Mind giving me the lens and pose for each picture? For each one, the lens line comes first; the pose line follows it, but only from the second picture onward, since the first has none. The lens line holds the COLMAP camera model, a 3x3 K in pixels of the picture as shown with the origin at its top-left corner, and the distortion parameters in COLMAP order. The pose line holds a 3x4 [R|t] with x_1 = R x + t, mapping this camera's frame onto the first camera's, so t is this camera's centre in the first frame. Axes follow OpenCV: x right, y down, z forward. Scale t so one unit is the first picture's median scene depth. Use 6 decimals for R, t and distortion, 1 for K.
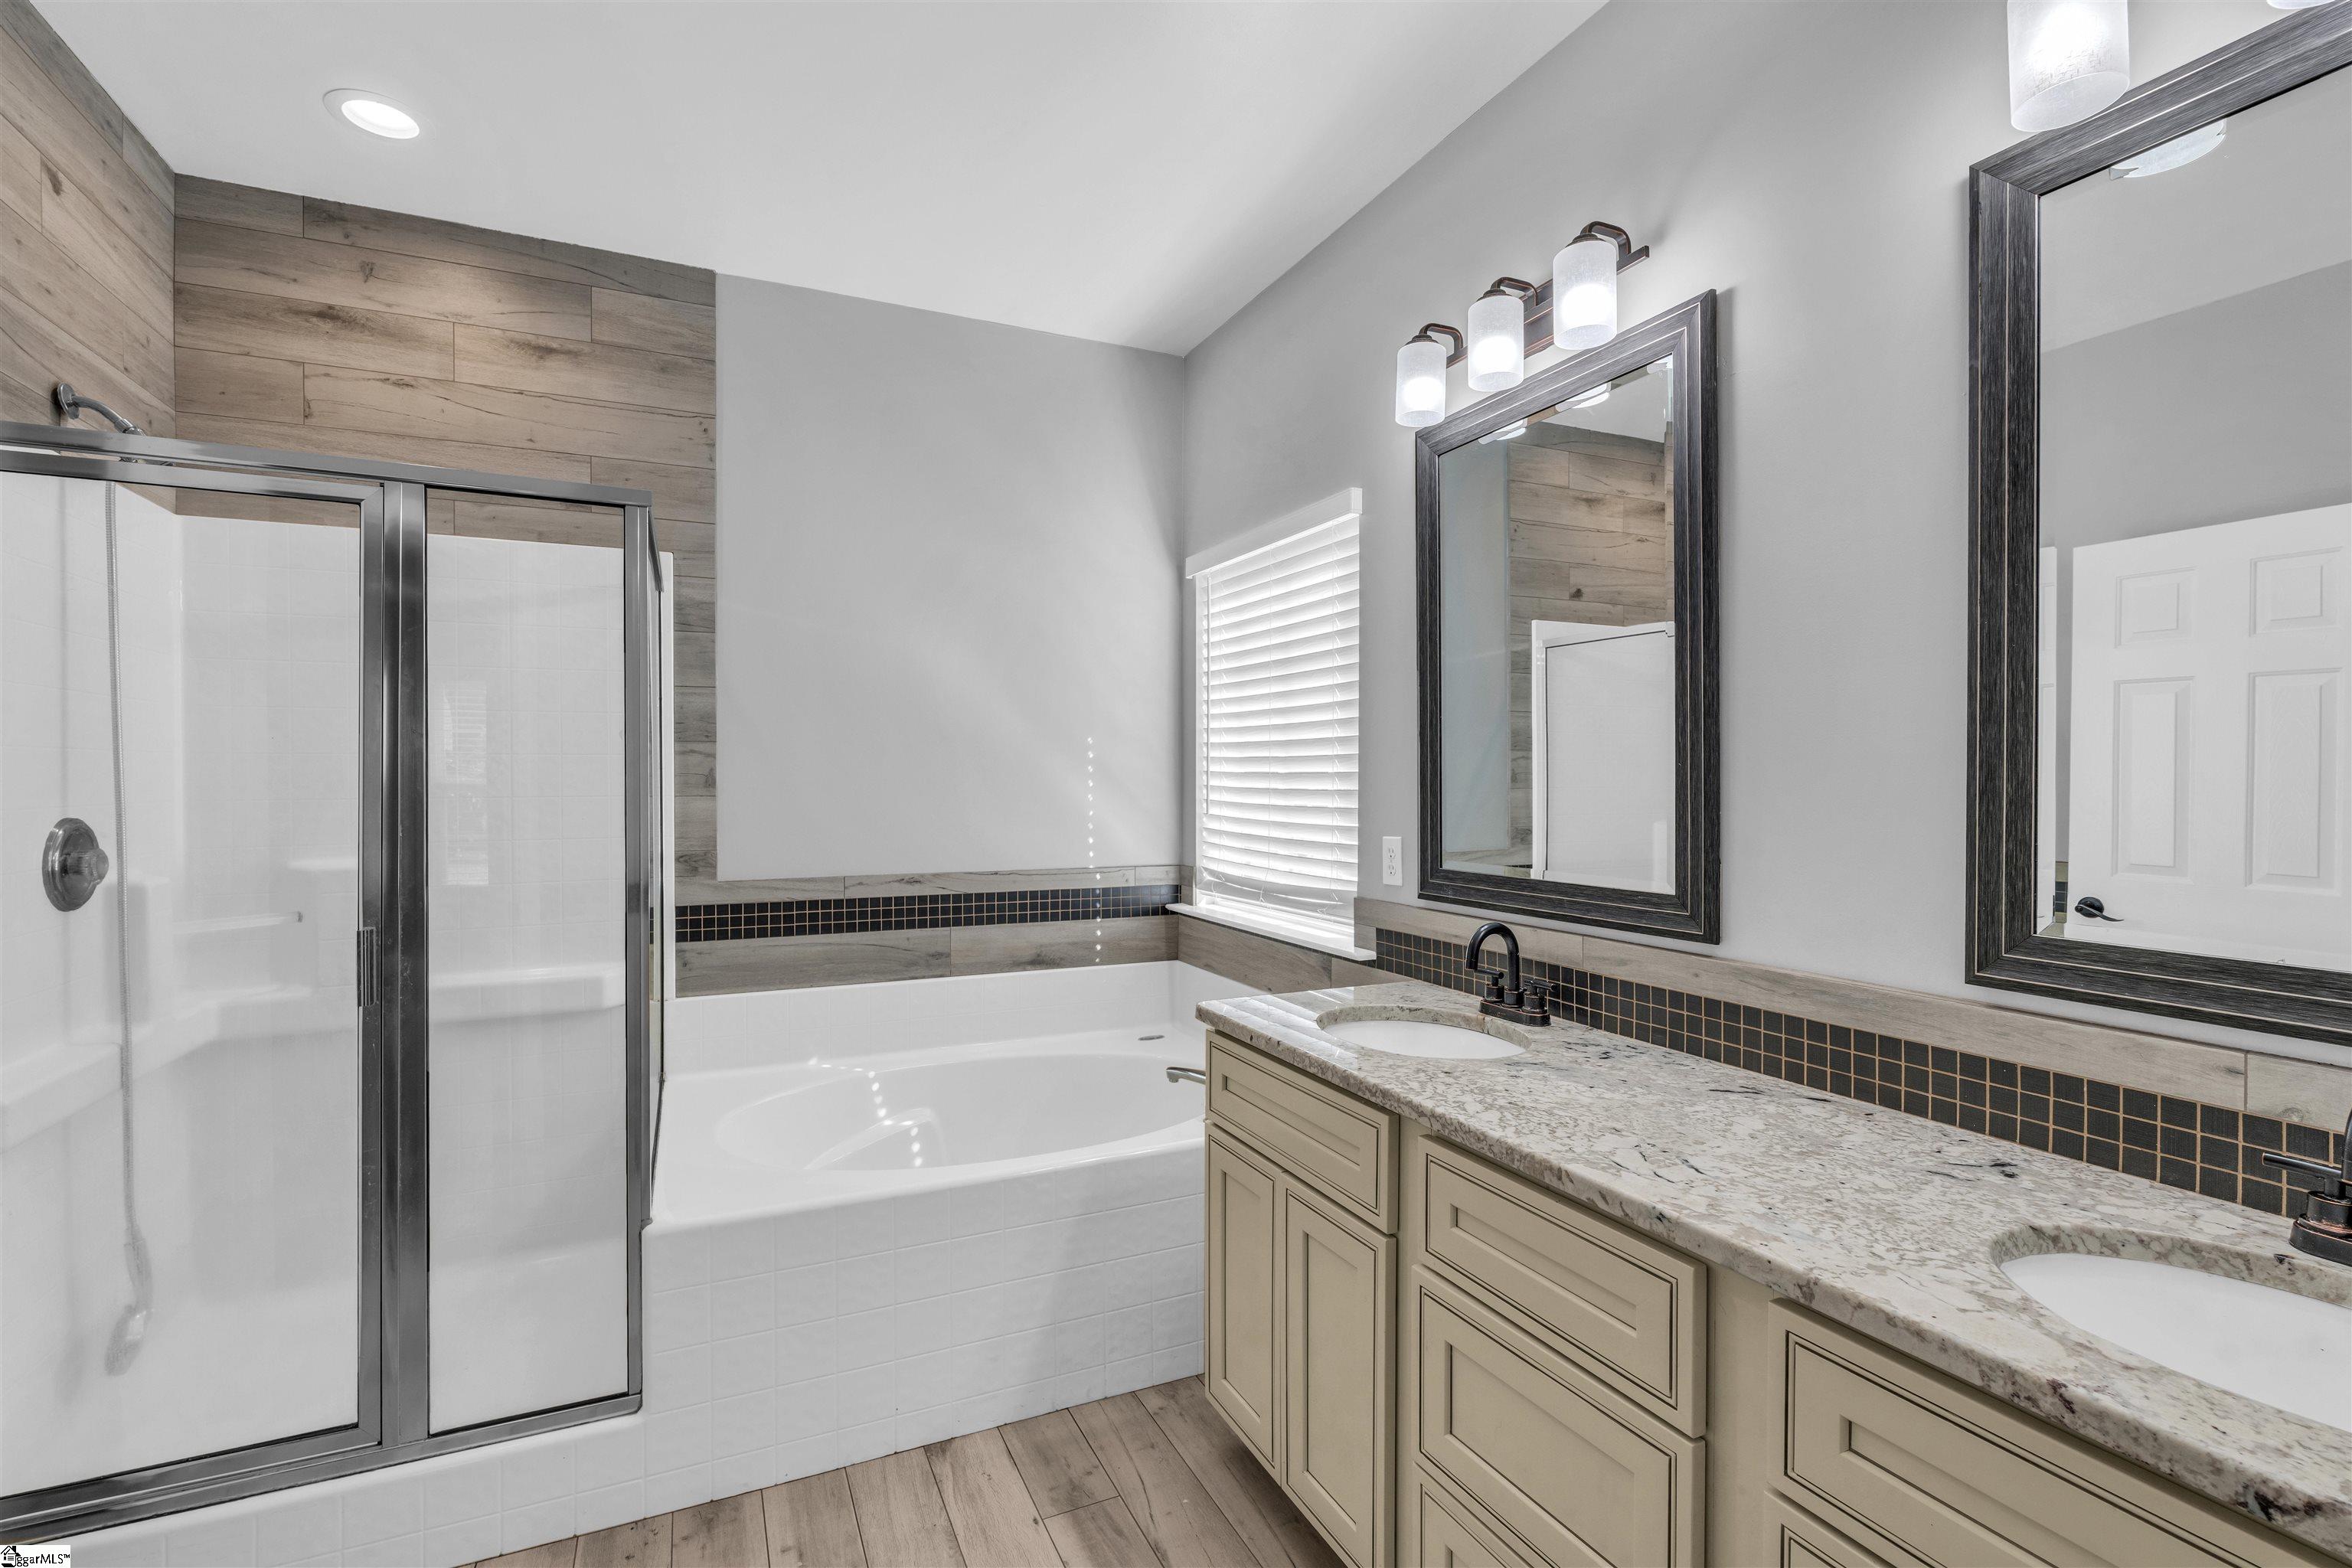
lens RADIAL K [[1059.9, 0, 1193.4], [0, 1059.9, 784.6], [0, 0, 1]] dist [-0.005254, 0.000393]
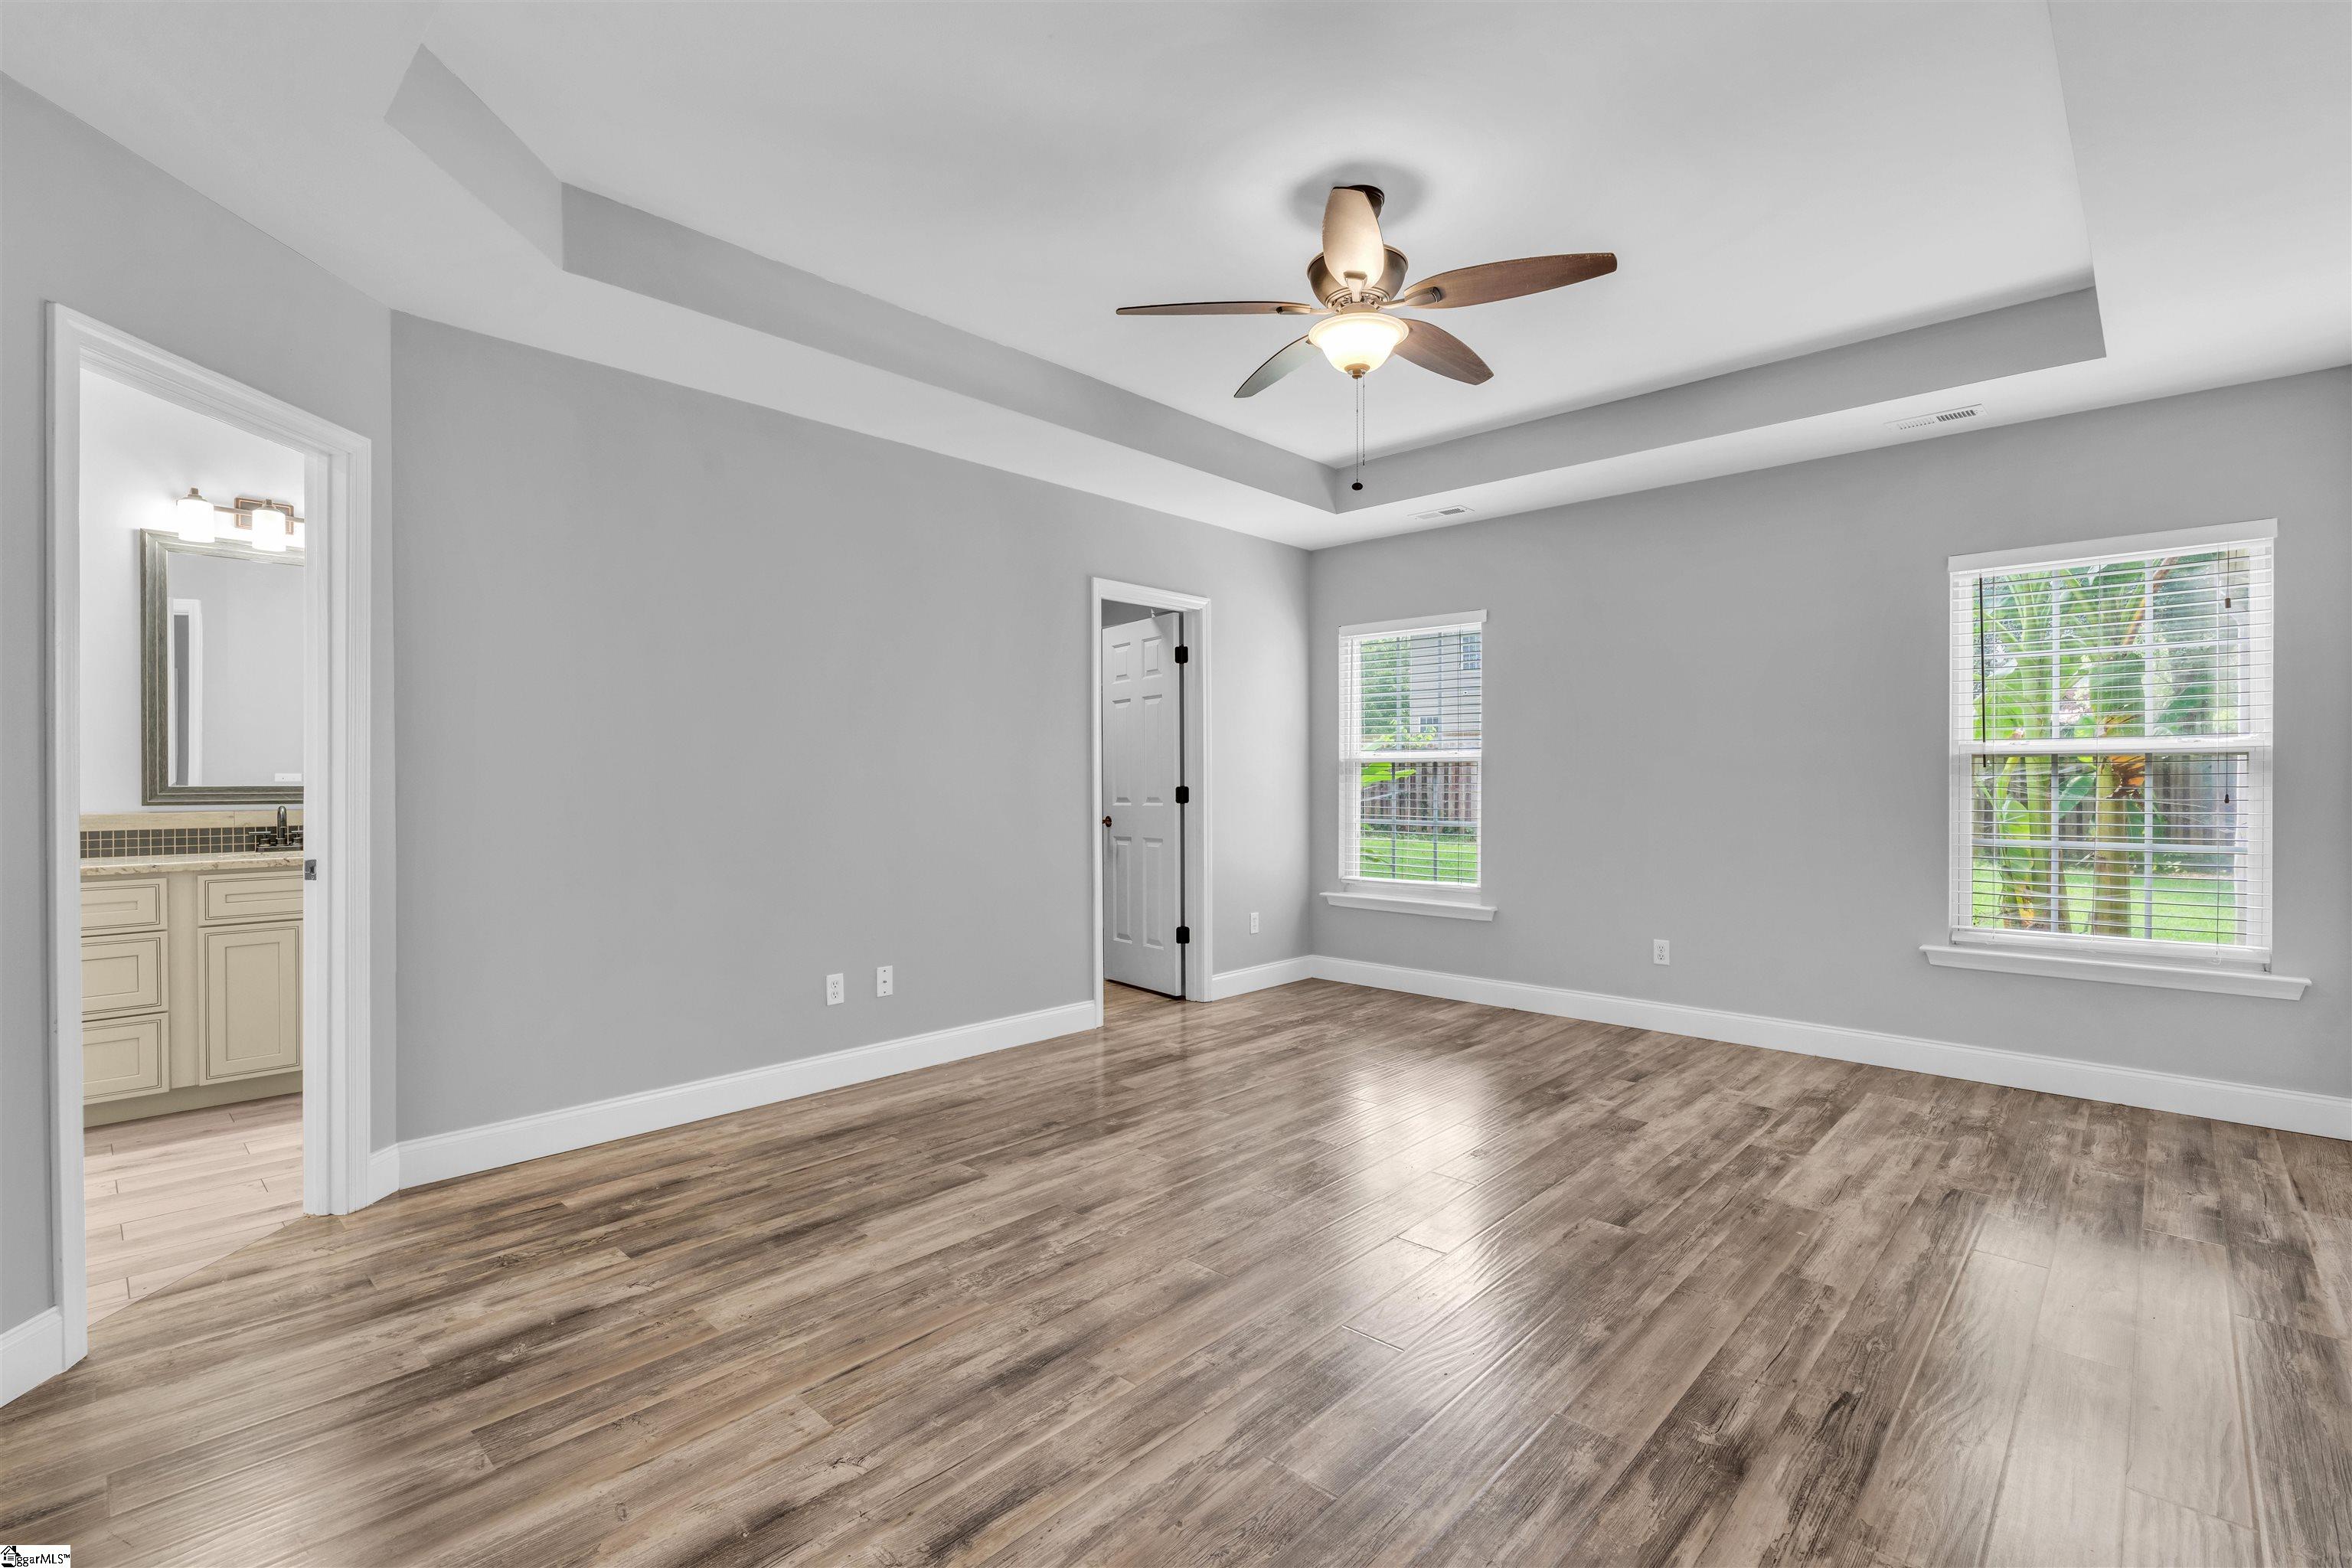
lens RADIAL K [[1113.6, 0, 1180.5], [0, 1113.6, 791.1], [0, 0, 1]] dist [-0.000162, -0.000268]
pose [[-0.372220, -0.019260, 0.927945, -1.961817], [-0.004031, 0.999809, 0.019135, 0.045988], [-0.928136, 0.003381, -0.372227, -0.324611]]
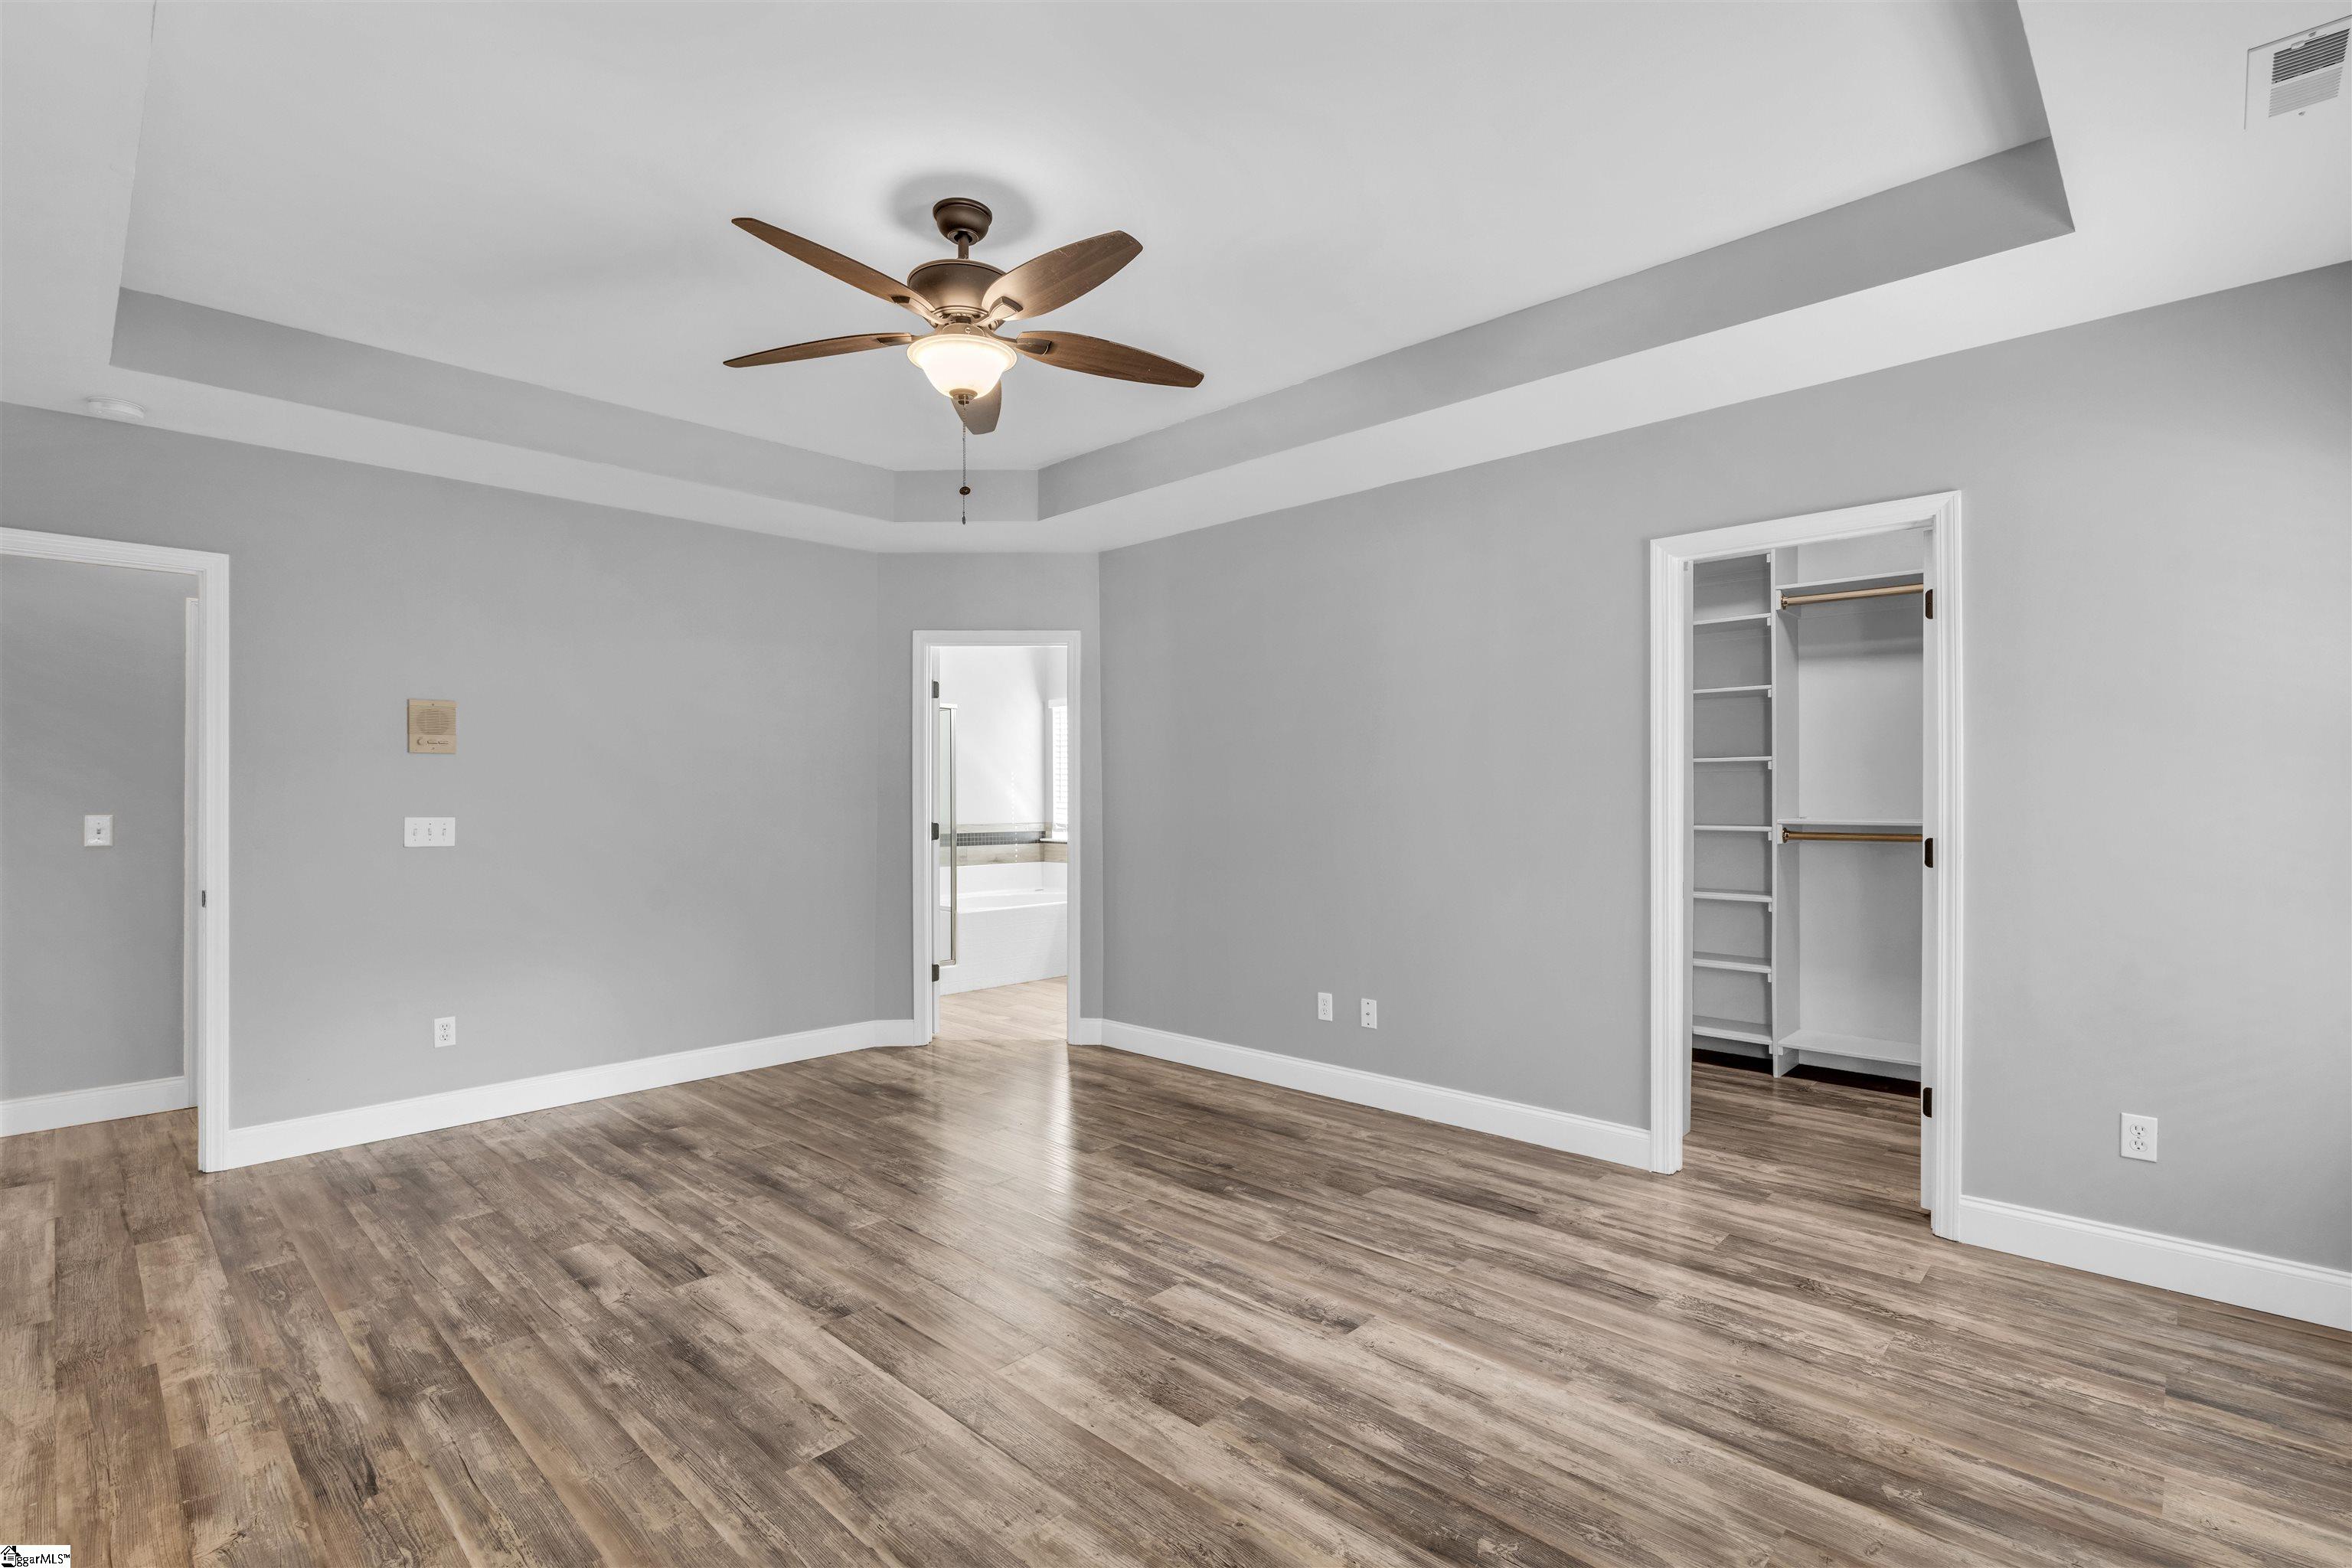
lens RADIAL K [[1059.9, 0, 1134.0], [0, 1059.9, 791.5], [0, 0, 1]] dist [-0.005254, 0.000393]
pose [[0.944037, -0.012192, 0.329613, -0.996519], [0.013616, 0.999905, -0.002011, 0.017775], [-0.329557, 0.006386, 0.944114, -2.215914]]
